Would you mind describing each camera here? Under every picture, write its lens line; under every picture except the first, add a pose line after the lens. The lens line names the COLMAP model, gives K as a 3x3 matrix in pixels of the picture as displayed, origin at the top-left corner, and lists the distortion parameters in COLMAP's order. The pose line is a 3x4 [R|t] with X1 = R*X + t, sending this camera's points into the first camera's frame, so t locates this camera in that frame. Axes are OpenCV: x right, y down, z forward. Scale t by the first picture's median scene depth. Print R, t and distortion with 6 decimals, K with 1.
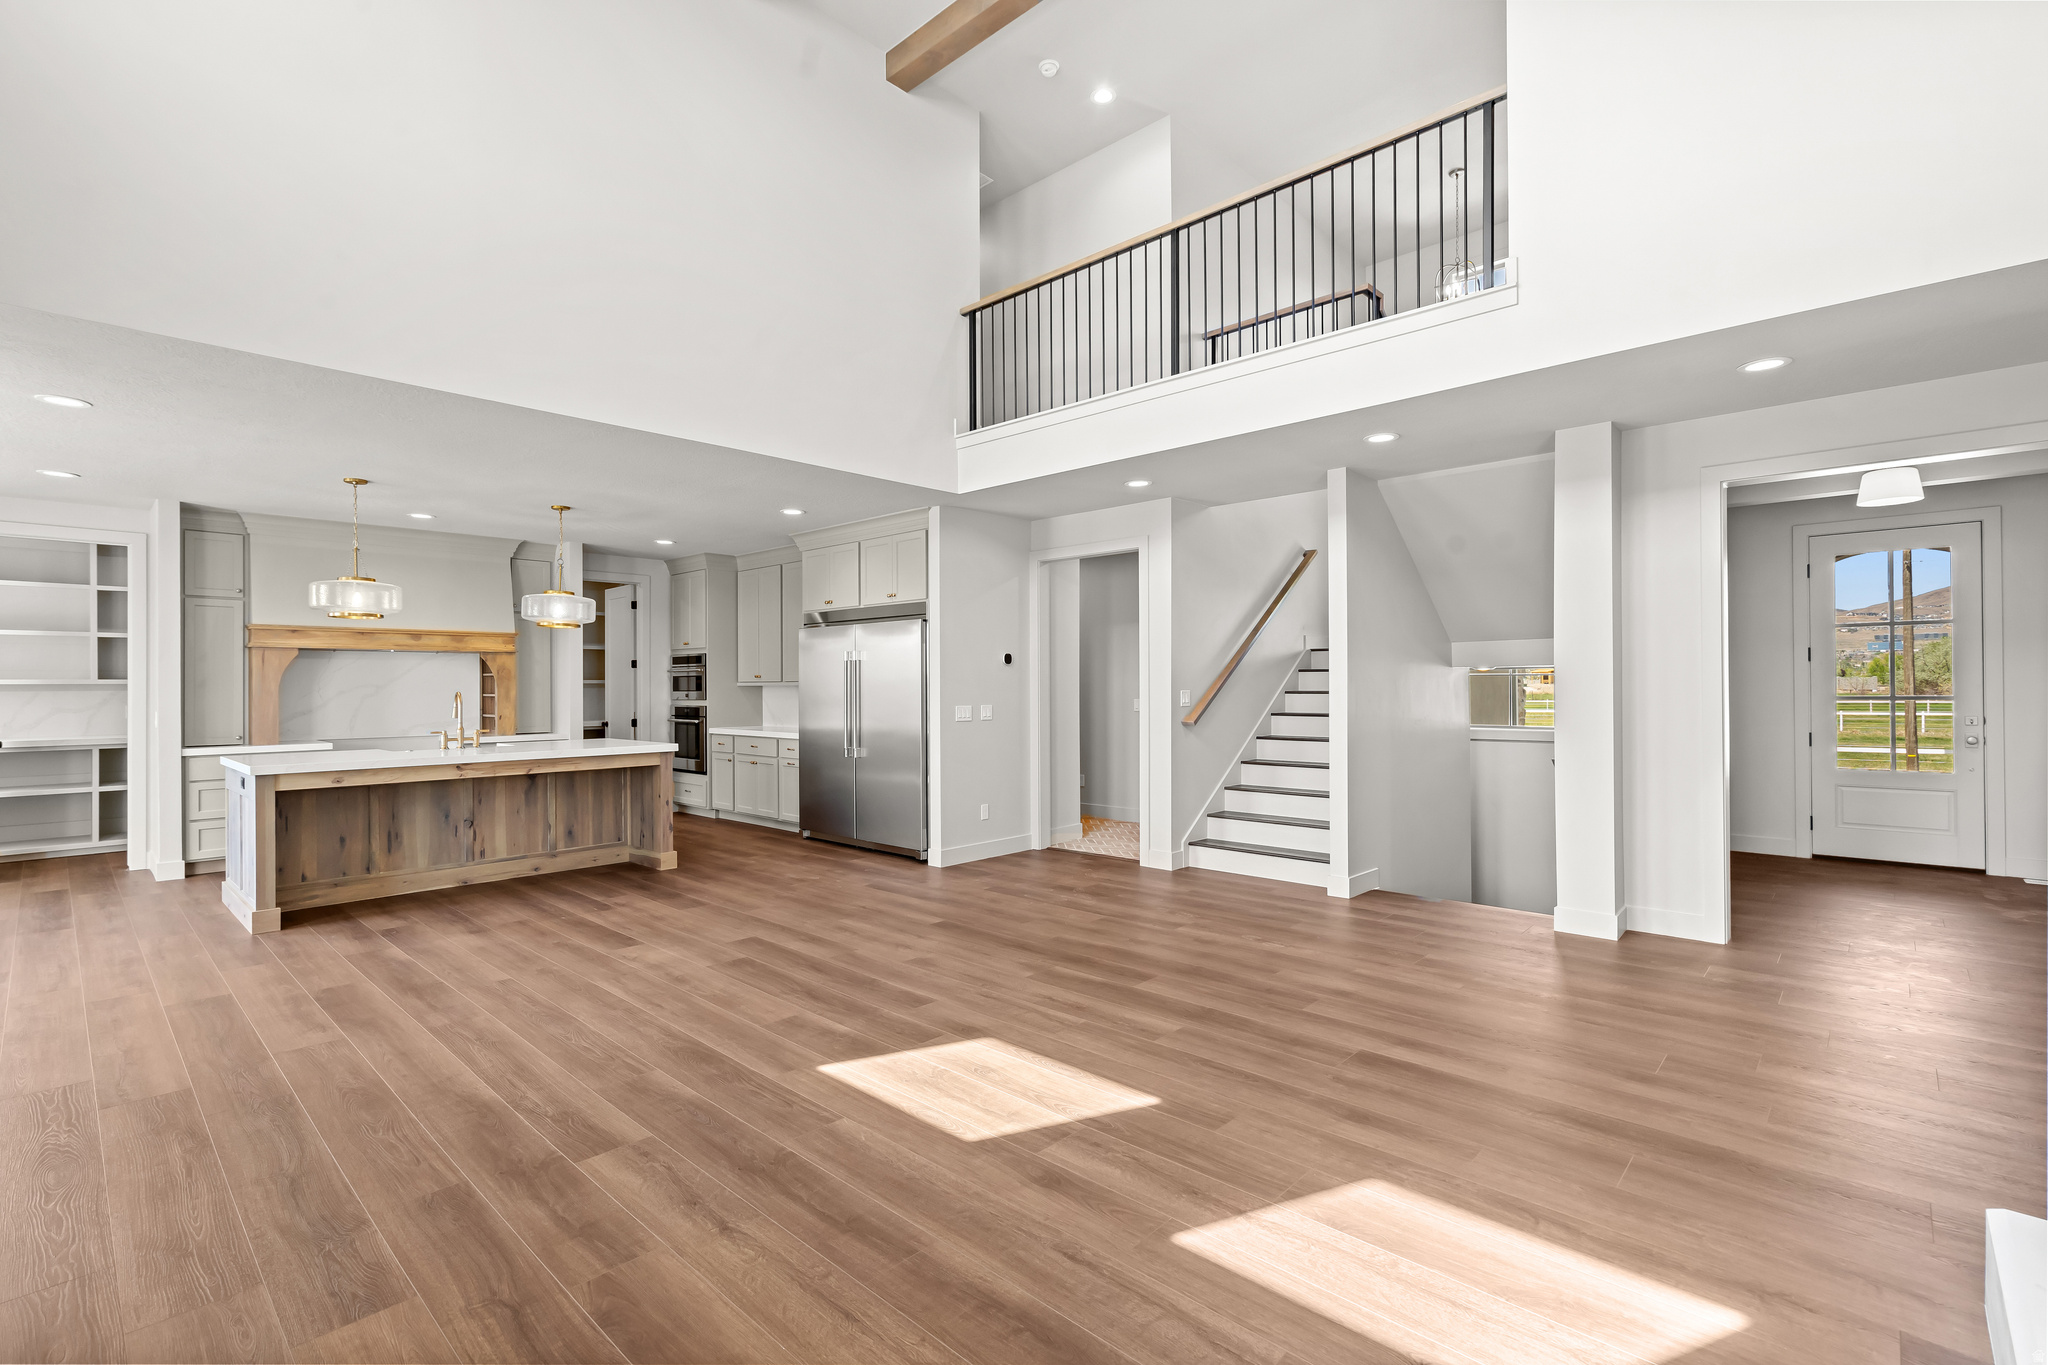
lens RADIAL K [[944.1, 0, 1022.2], [0, 944.1, 688.3], [0, 0, 1]] dist [-0.003176, 0.001560]
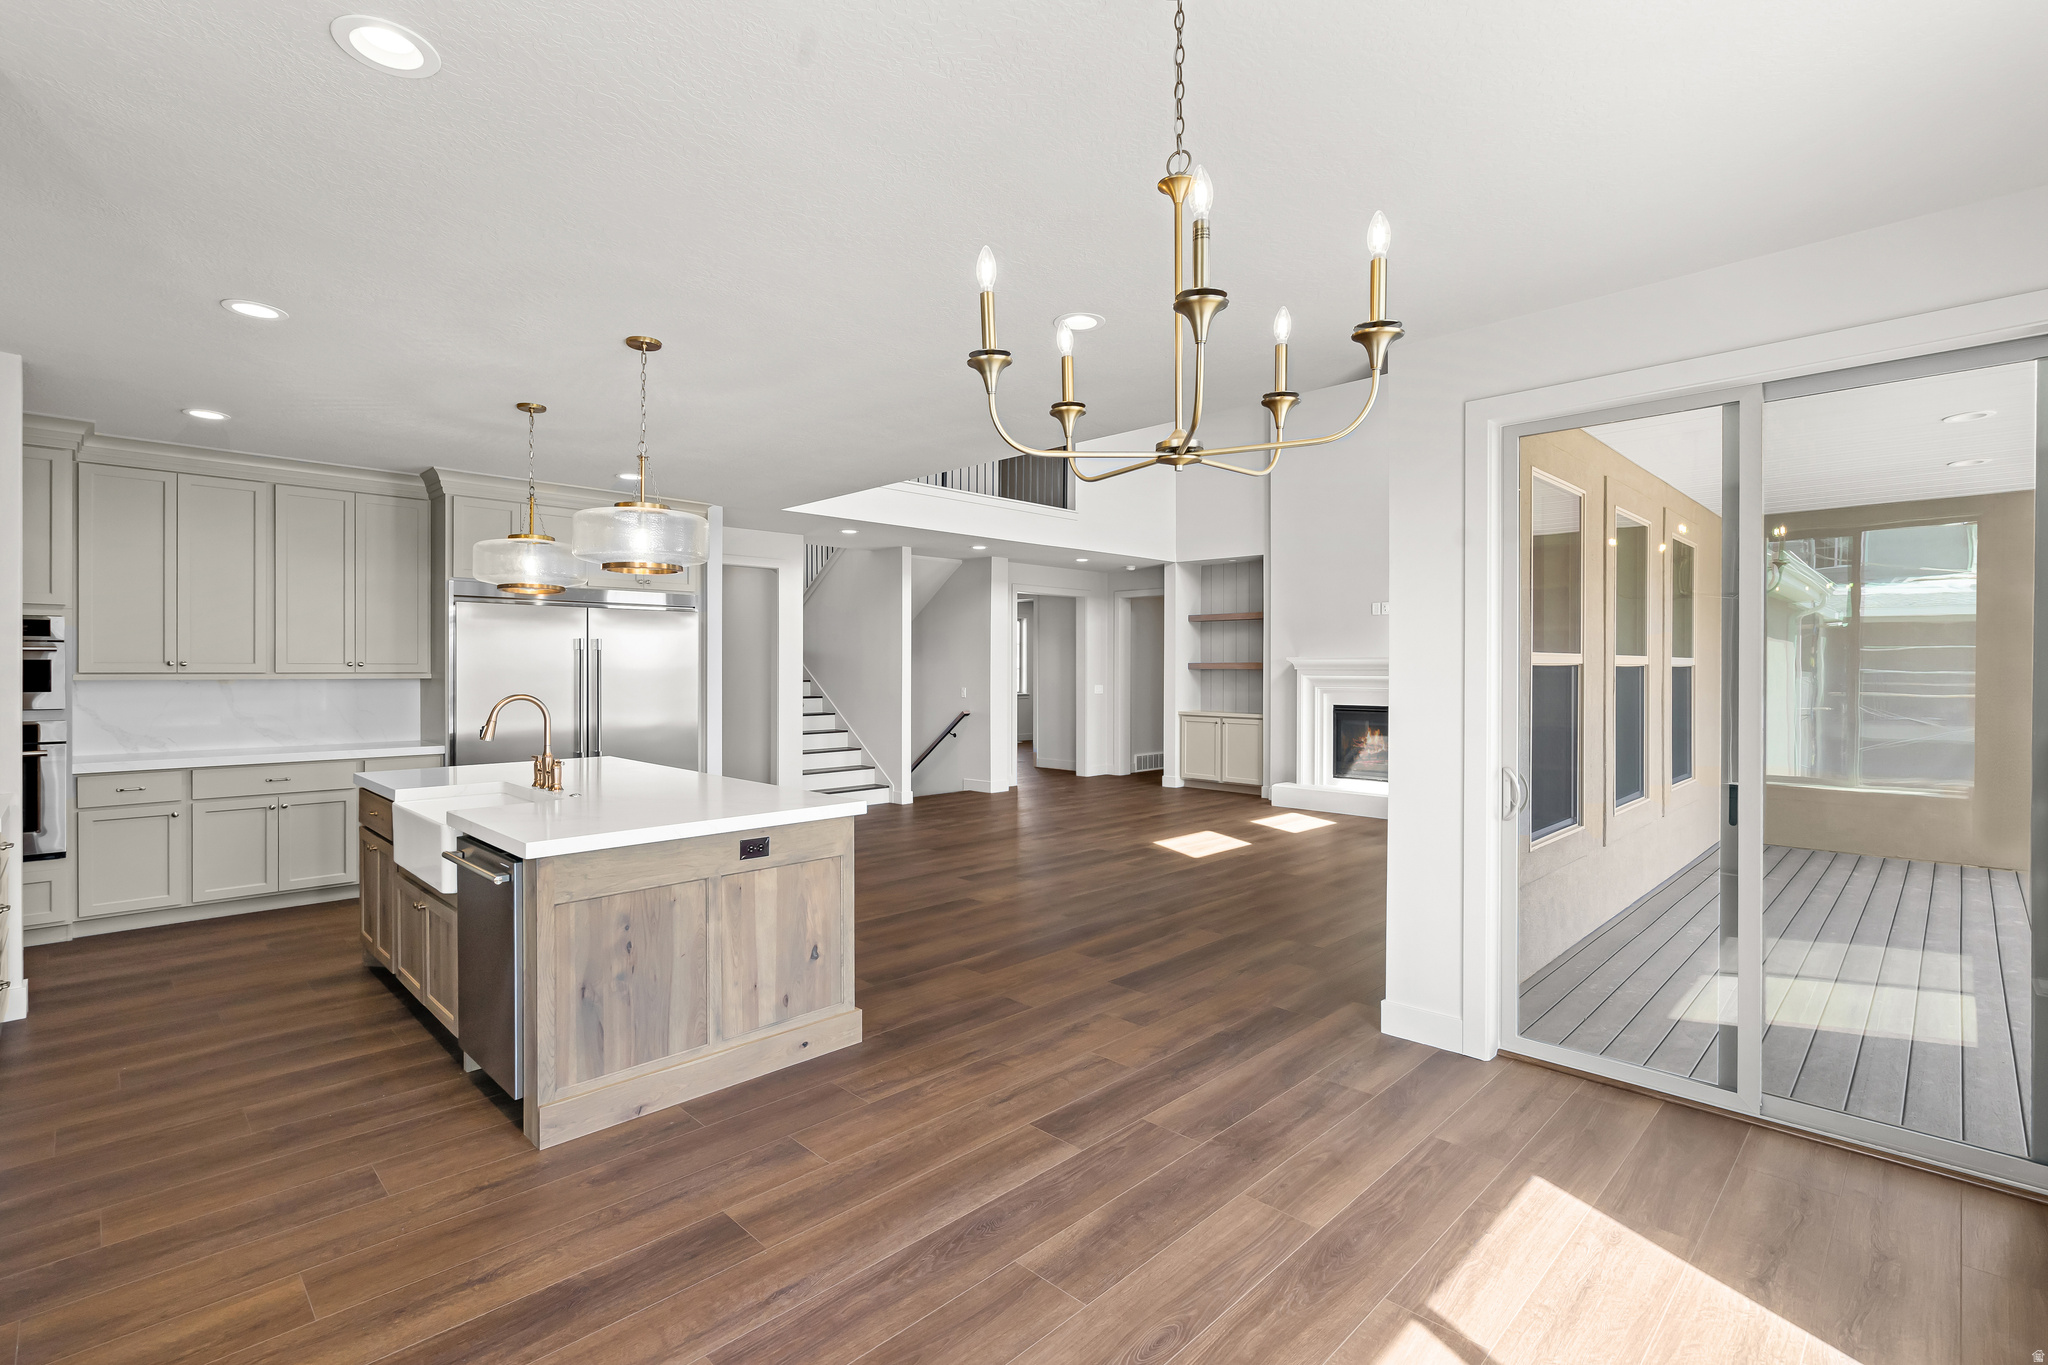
lens RADIAL K [[944.1, 0, 1021.9], [0, 944.1, 674.1], [0, 0, 1]] dist [-0.003176, 0.001560]
pose [[0.014869, -0.002464, 0.999886, -0.949884], [0.000689, 0.999997, 0.002454, -0.008280], [-0.999889, 0.000653, 0.014870, 0.545501]]
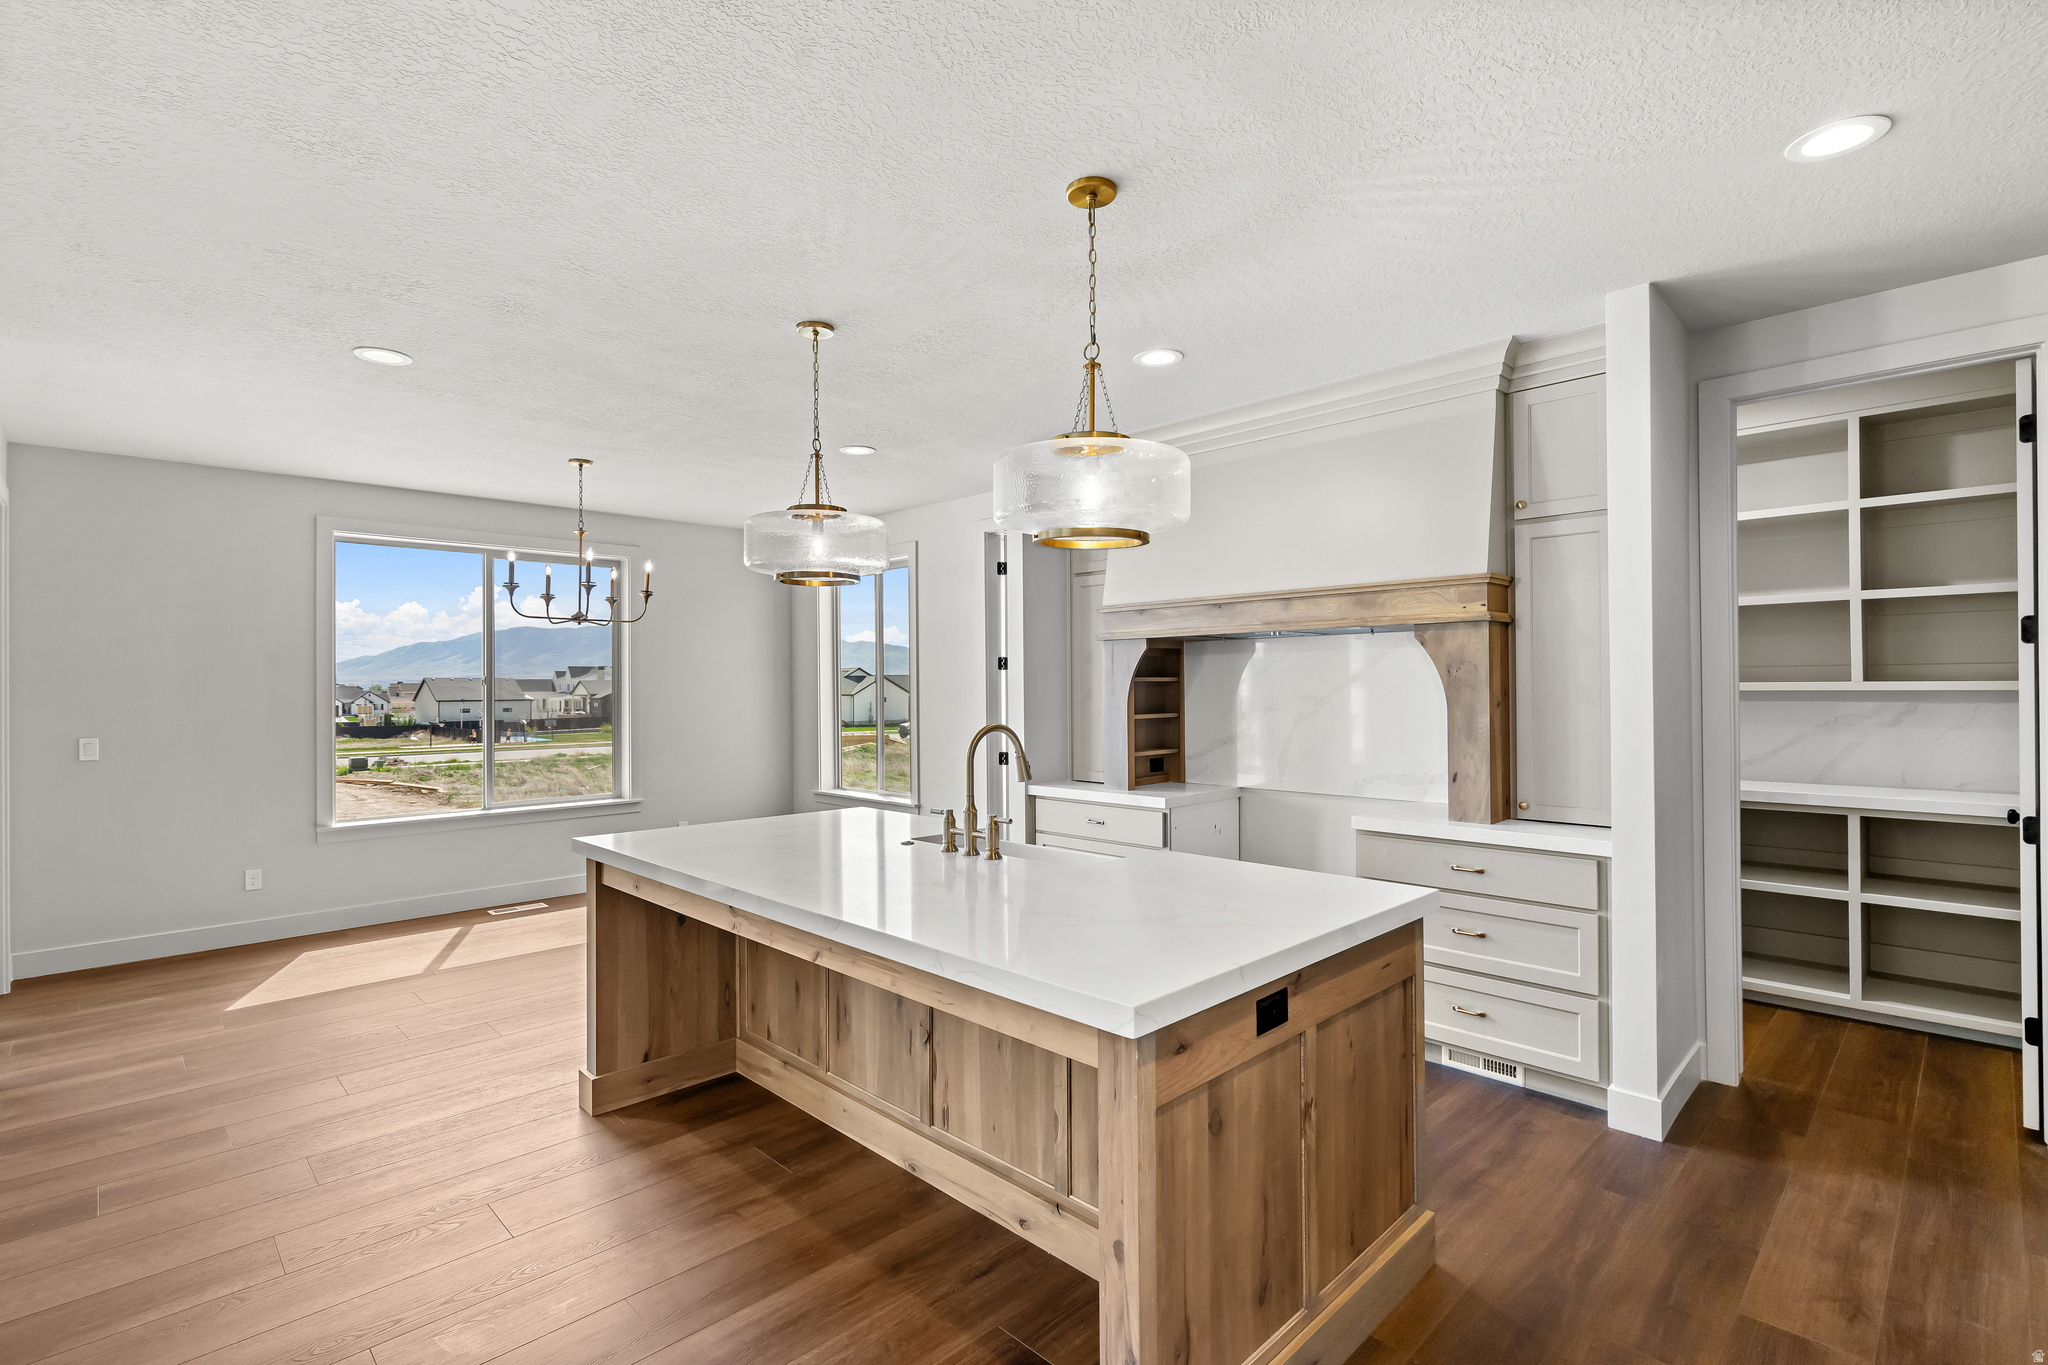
lens RADIAL K [[944.1, 0, 987.4], [0, 944.1, 669.6], [0, 0, 1]] dist [-0.003176, 0.001560]
pose [[-0.051204, -0.013646, -0.998595, -0.122144], [0.004205, 0.999895, -0.013879, -0.012361], [0.998679, -0.004910, -0.051141, 0.810730]]
